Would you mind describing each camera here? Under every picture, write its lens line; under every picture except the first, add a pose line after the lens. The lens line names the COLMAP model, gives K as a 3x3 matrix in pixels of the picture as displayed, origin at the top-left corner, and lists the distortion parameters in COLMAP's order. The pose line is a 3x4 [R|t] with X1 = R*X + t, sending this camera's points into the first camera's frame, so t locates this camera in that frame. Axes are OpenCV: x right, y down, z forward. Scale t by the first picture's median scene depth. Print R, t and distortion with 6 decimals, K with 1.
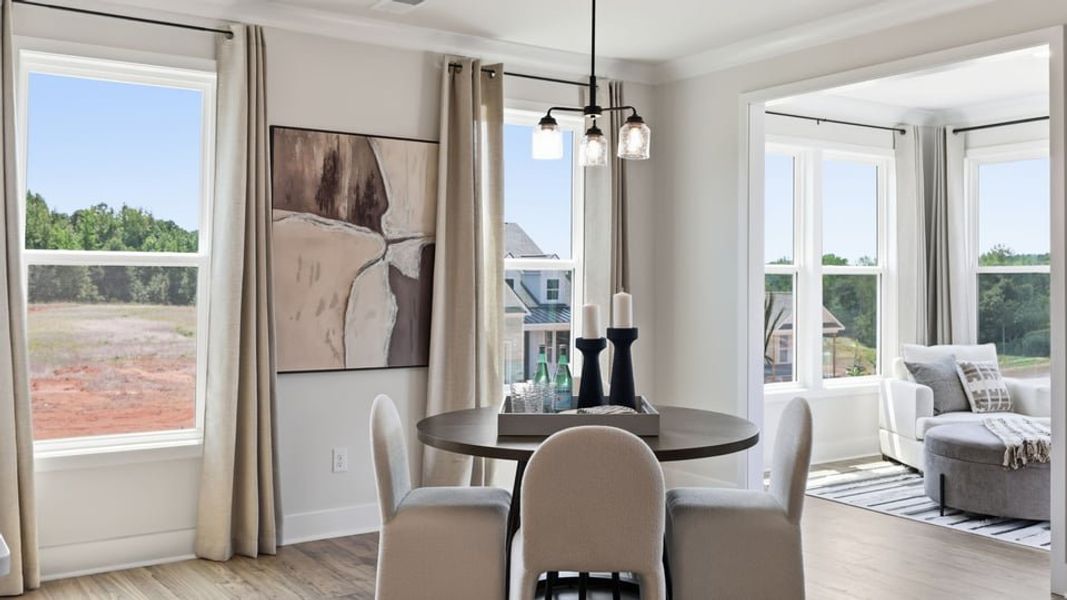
lens RADIAL K [[973.0, 0, 538.6], [0, 973.0, 266.8], [0, 0, 1]] dist [0.012361, 0.000000]
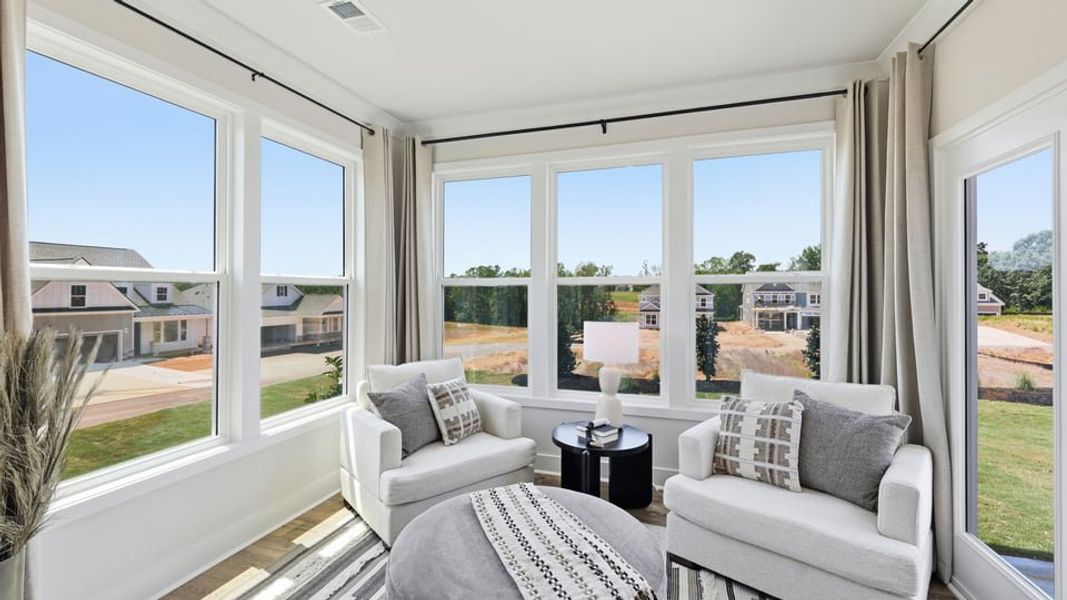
lens RADIAL K [[458.9, 0, 530.7], [0, 458.9, 294.4], [0, 0, 1]] dist [0.010318, -0.001830]
pose [[0.789407, -0.003677, 0.613859, 0.256716], [-0.012449, 0.999681, 0.021996, 0.005580], [-0.613744, -0.025006, 0.789109, 0.638956]]
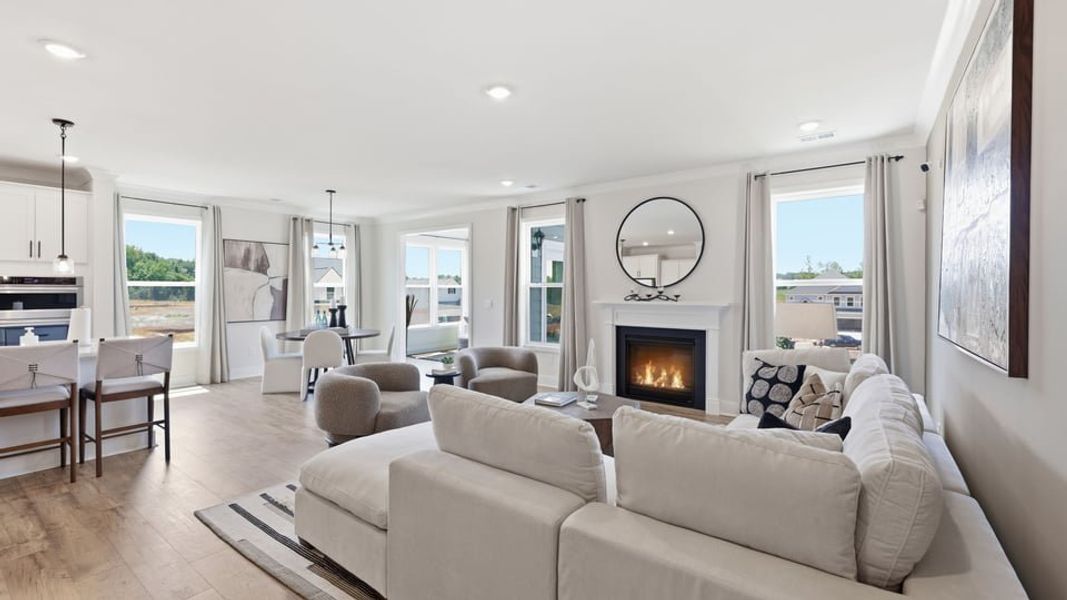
lens RADIAL K [[458.5, 0, 536.3], [0, 458.5, 297.1], [0, 0, 1]] dist [0.003074, -0.000518]
pose [[0.943773, -0.003590, 0.330576, 0.116469], [-0.008375, 0.999360, 0.034765, -0.018015], [-0.330489, -0.035579, 0.943139, -0.460988]]
